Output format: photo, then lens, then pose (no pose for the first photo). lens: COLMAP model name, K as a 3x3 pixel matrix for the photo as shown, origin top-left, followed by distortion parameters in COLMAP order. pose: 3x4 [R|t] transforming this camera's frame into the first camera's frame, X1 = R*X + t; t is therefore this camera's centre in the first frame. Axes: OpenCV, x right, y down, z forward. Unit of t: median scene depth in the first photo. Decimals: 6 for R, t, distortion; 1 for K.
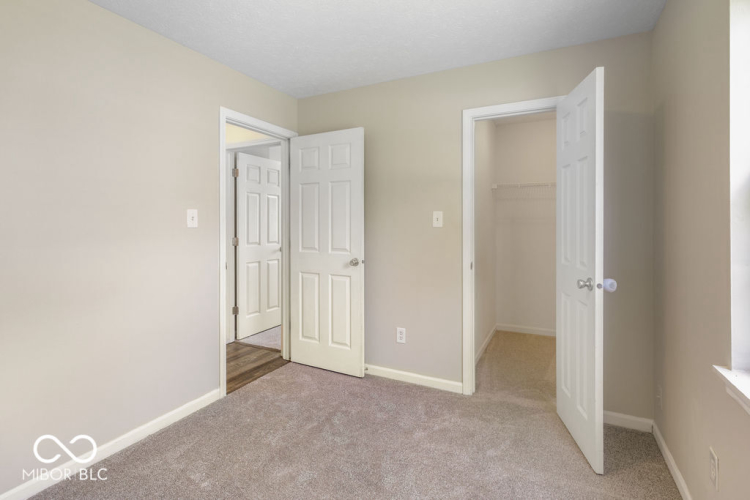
lens RADIAL K [[366.2, 0, 375.6], [0, 366.2, 227.4], [0, 0, 1]] dist [-0.000970, -0.000029]
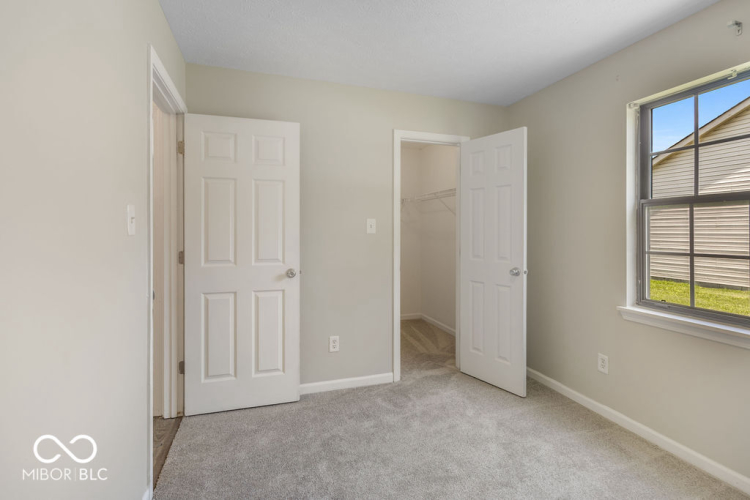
lens RADIAL K [[348.9, 0, 374.3], [0, 348.9, 234.1], [0, 0, 1]] dist [-0.000022, 0.000292]
pose [[0.705320, -0.003766, 0.708879, -0.517485], [0.003832, 0.999992, 0.001500, -0.000532], [-0.708879, 0.001659, 0.705329, 0.263357]]
